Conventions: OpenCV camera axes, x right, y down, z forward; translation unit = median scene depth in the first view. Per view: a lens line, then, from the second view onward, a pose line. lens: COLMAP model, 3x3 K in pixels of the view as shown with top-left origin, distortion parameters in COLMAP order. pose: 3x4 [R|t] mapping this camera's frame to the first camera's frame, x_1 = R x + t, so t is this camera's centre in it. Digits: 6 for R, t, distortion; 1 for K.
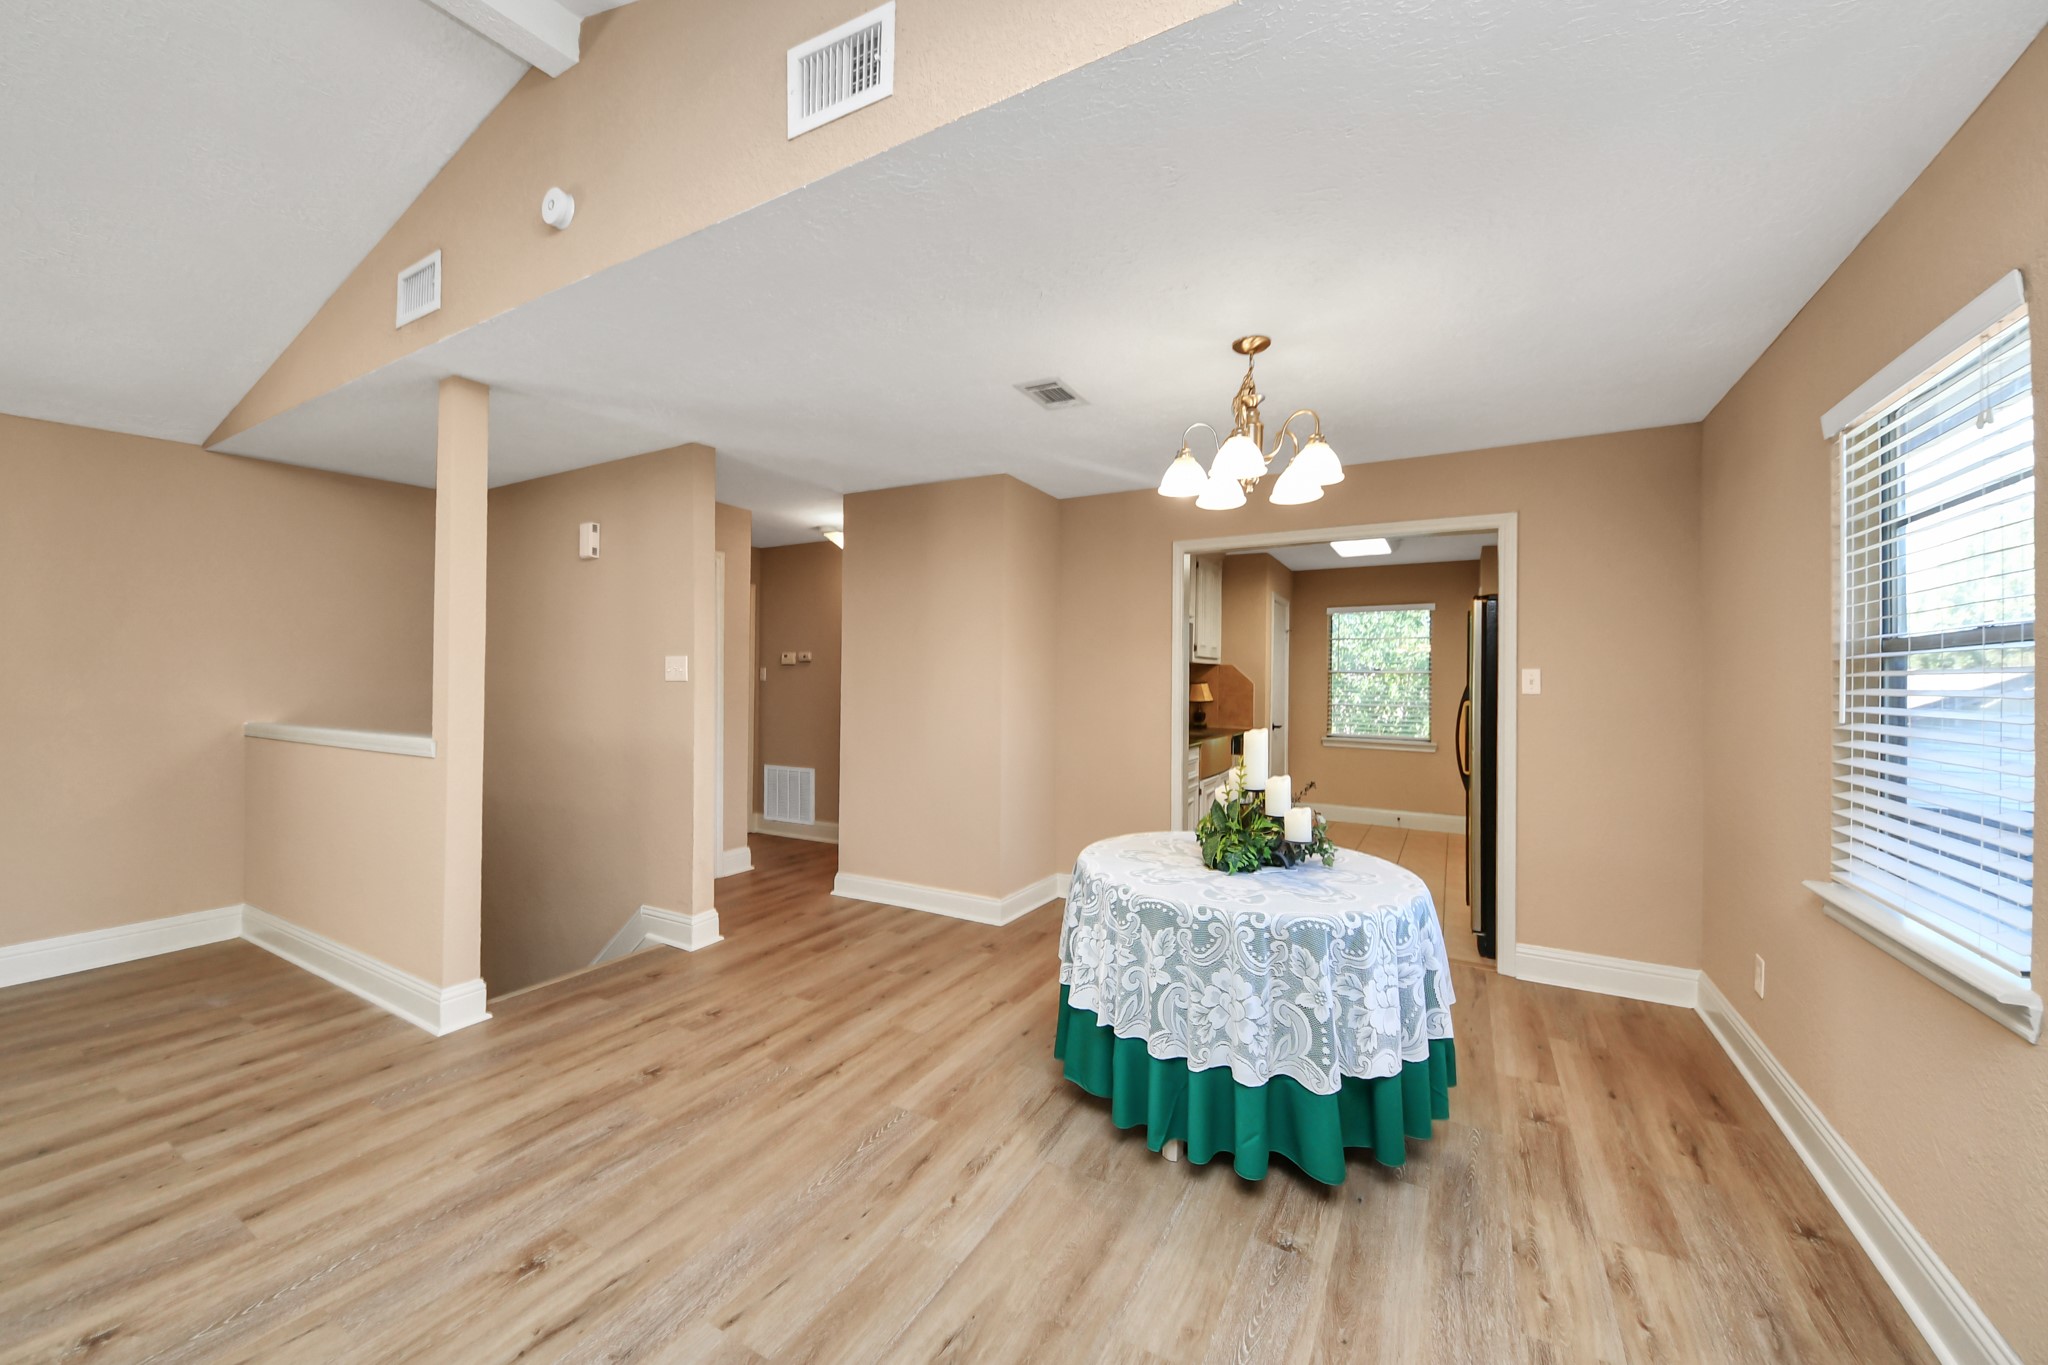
lens RADIAL K [[777.5, 0, 1001.4], [0, 777.5, 665.6], [0, 0, 1]] dist [0.031849, -0.017171]
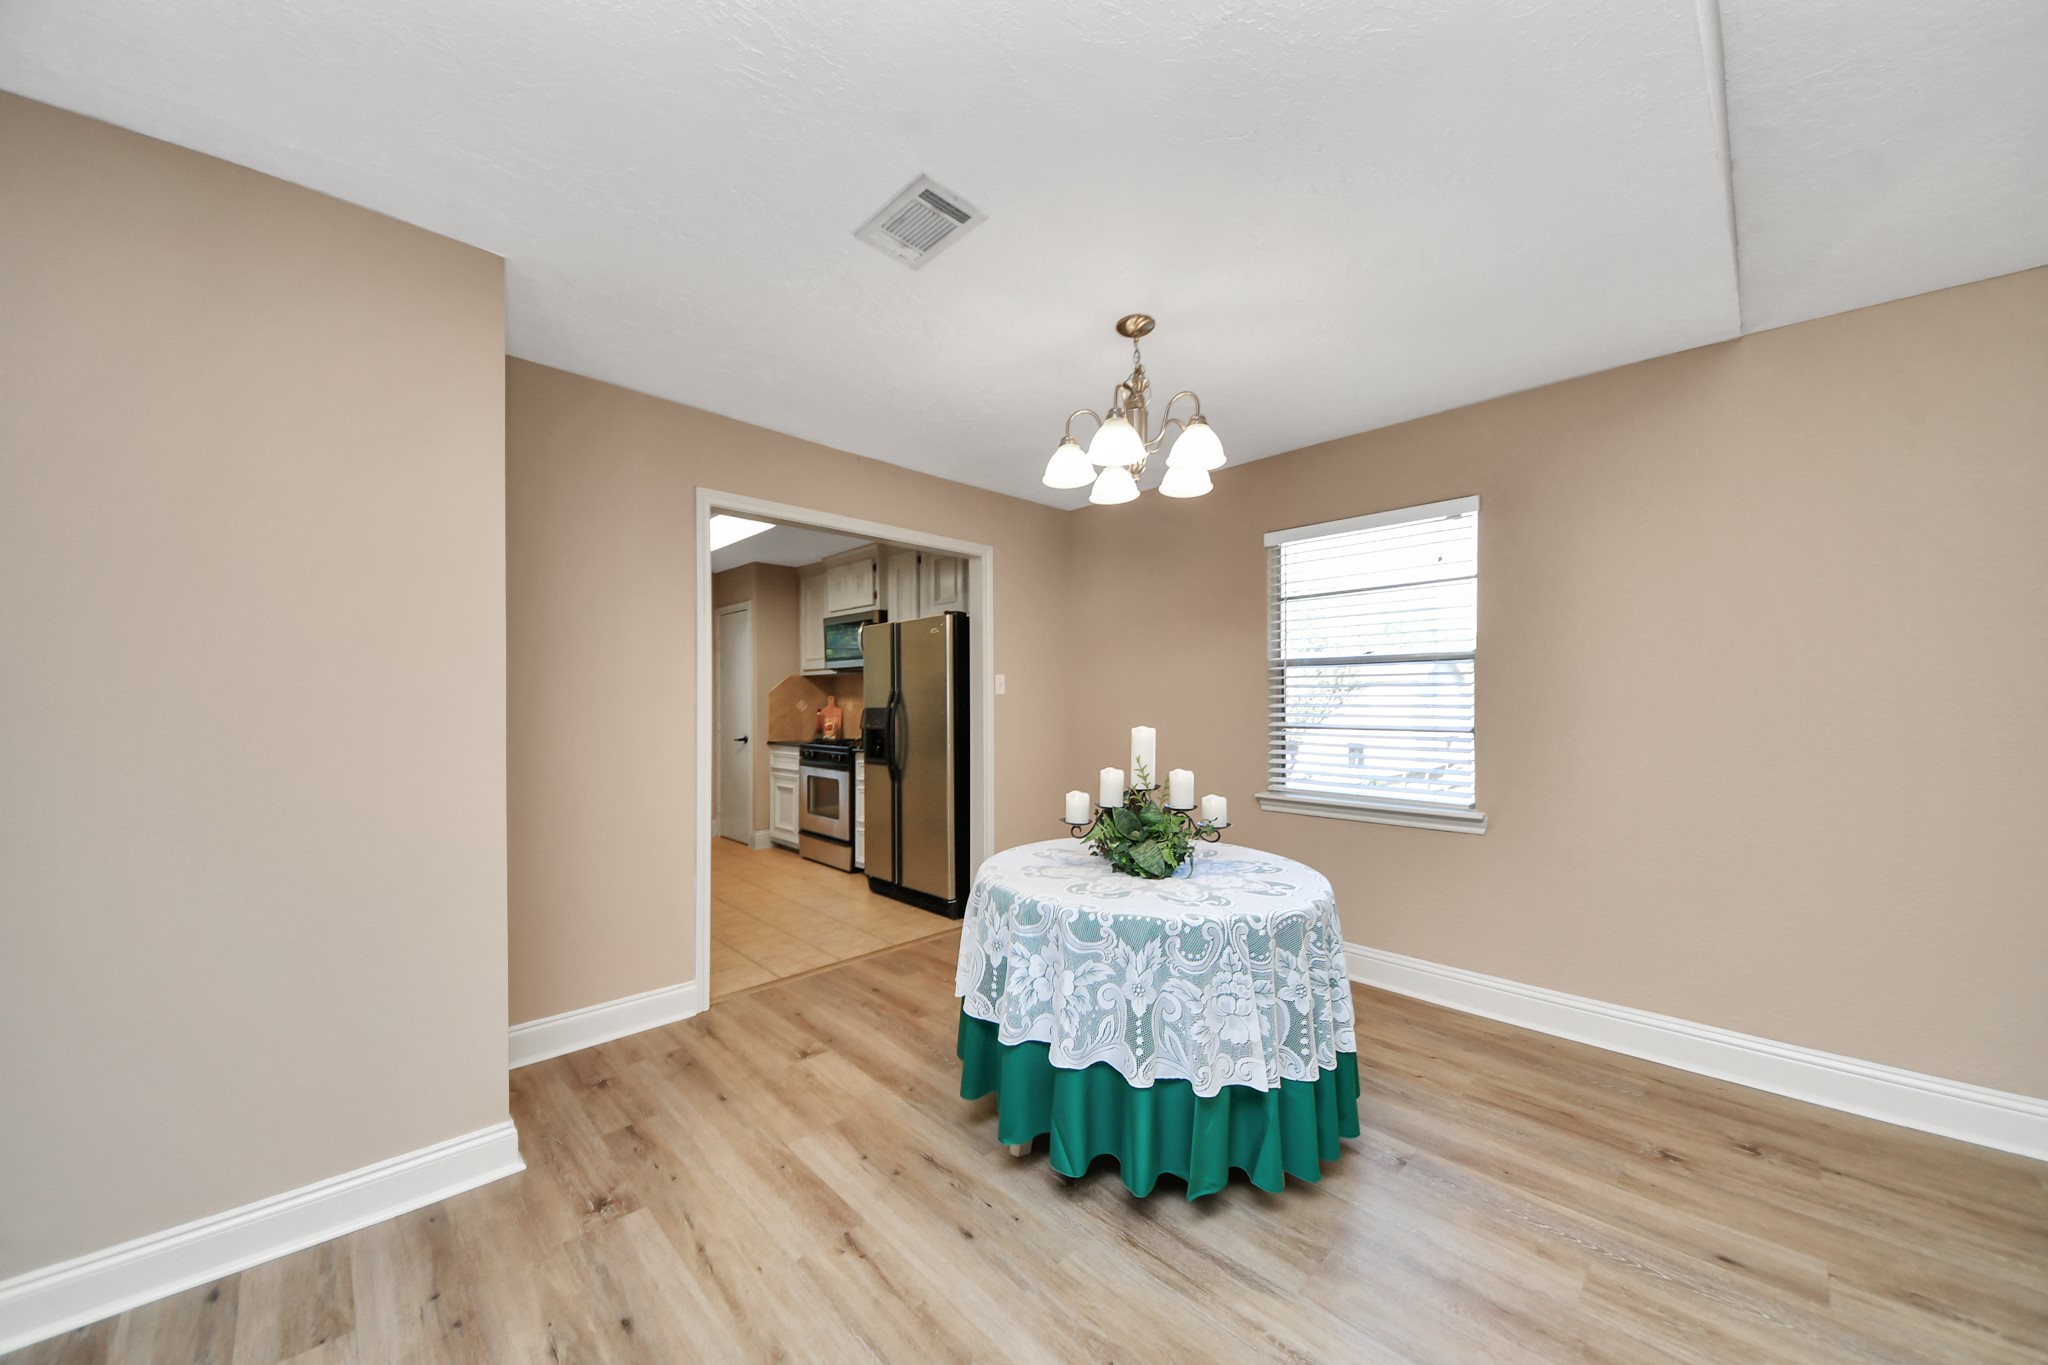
lens RADIAL K [[725.4, 0, 1022.3], [0, 725.4, 698.1], [0, 0, 1]] dist [0.029786, -0.019802]
pose [[0.275724, -0.012201, 0.961159, -0.634041], [-0.010980, 0.999814, 0.015842, 0.033645], [-0.961174, -0.014921, 0.275539, 0.960615]]
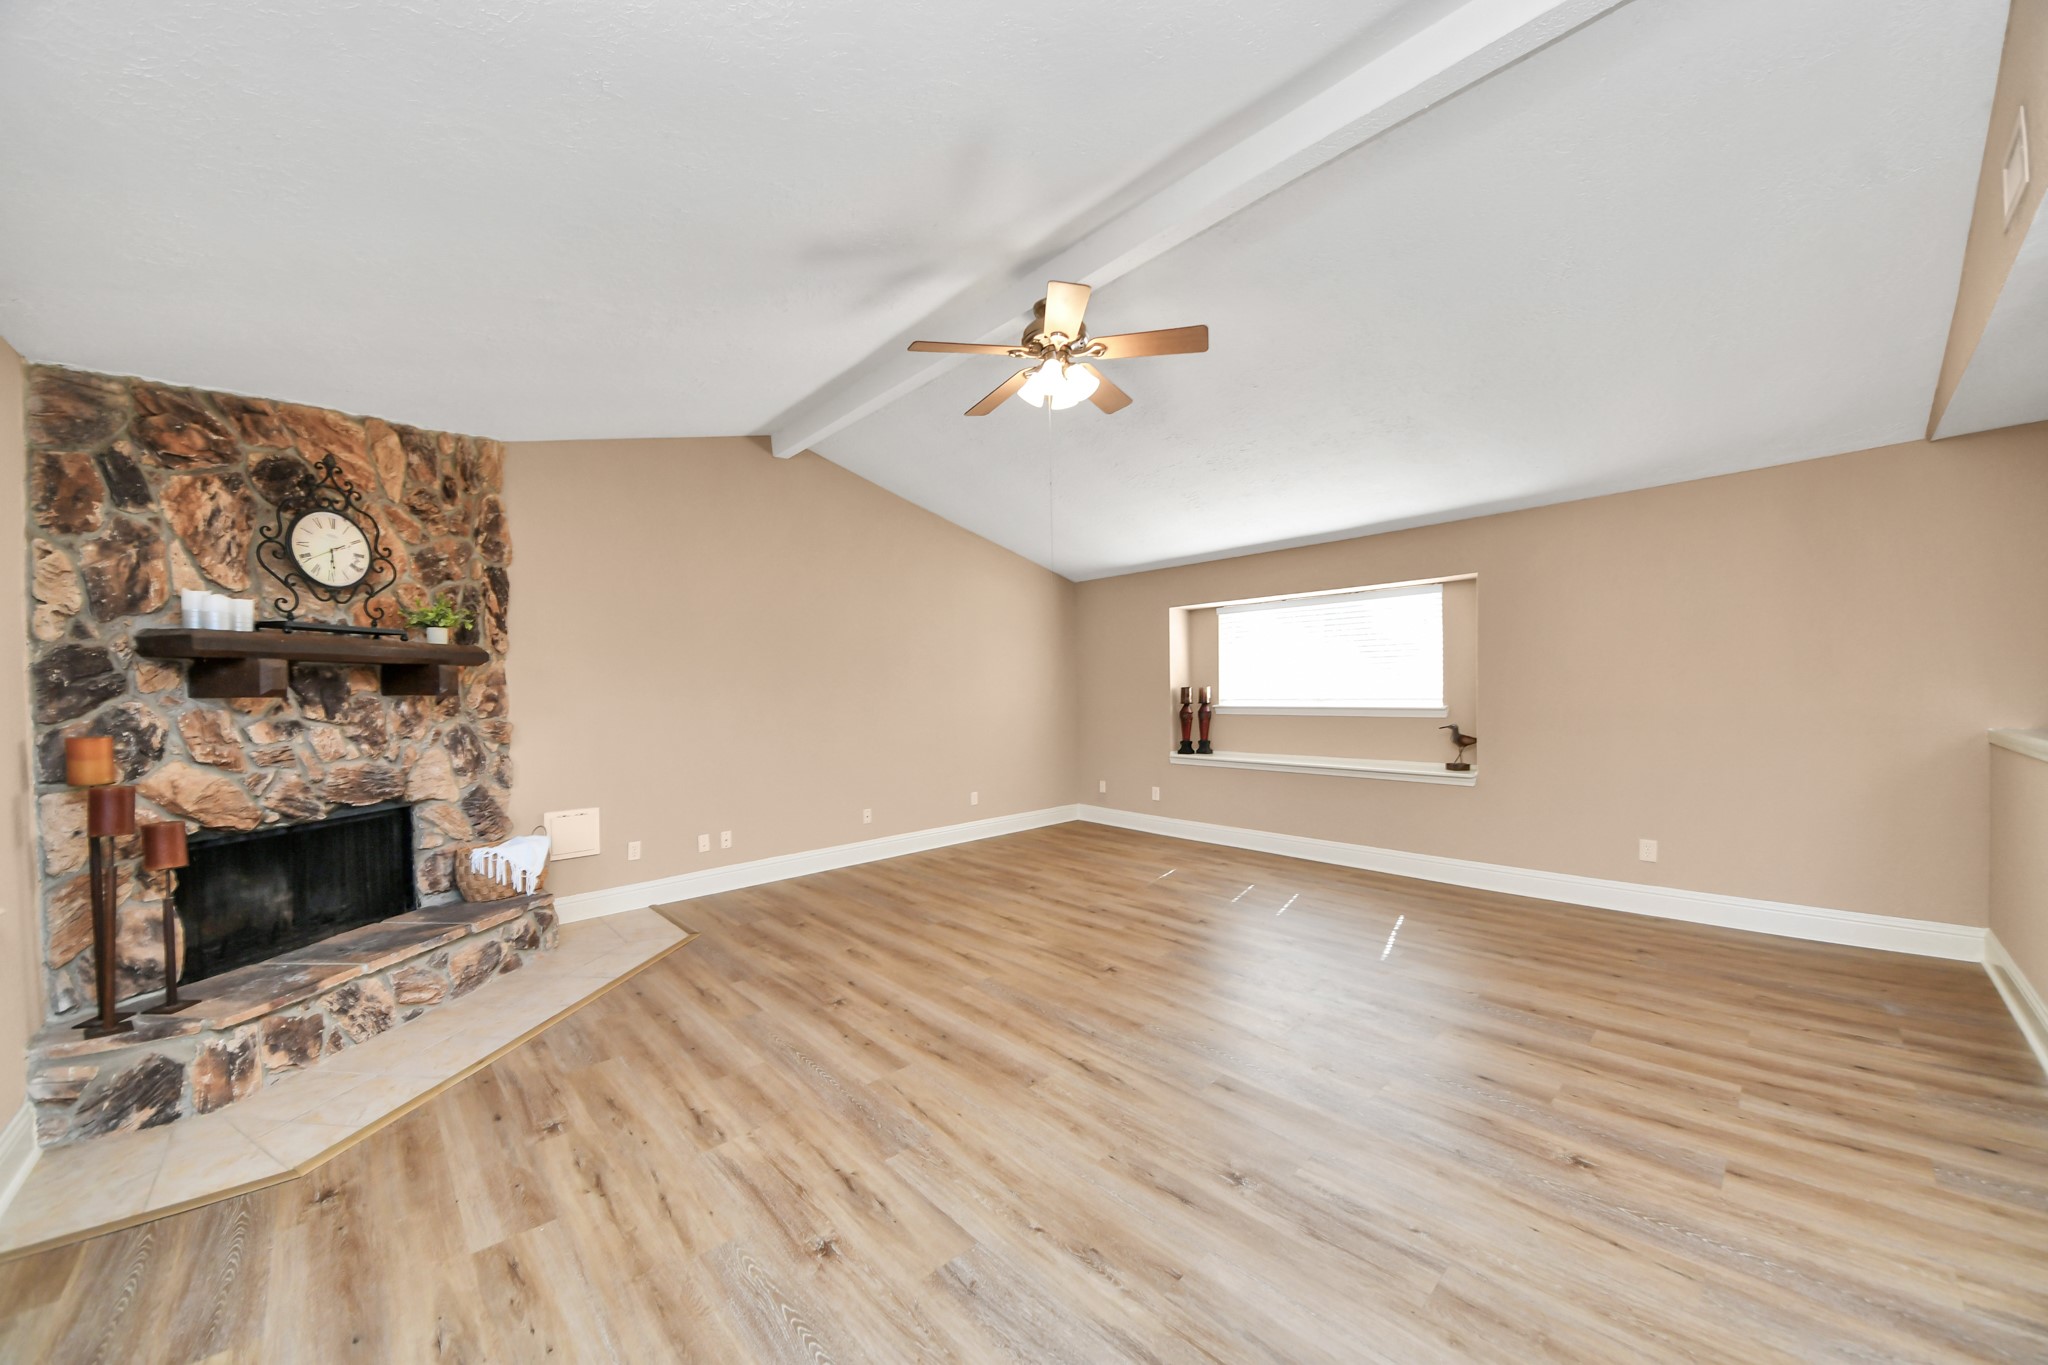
lens RADIAL K [[727.4, 0, 1025.2], [0, 727.4, 699.5], [0, 0, 1]] dist [0.015664, -0.012280]
pose [[-0.287461, 0.001287, -0.957791, 0.232662], [0.029716, 0.999530, -0.007576, 0.018436], [0.957331, -0.030640, -0.287365, 0.294123]]
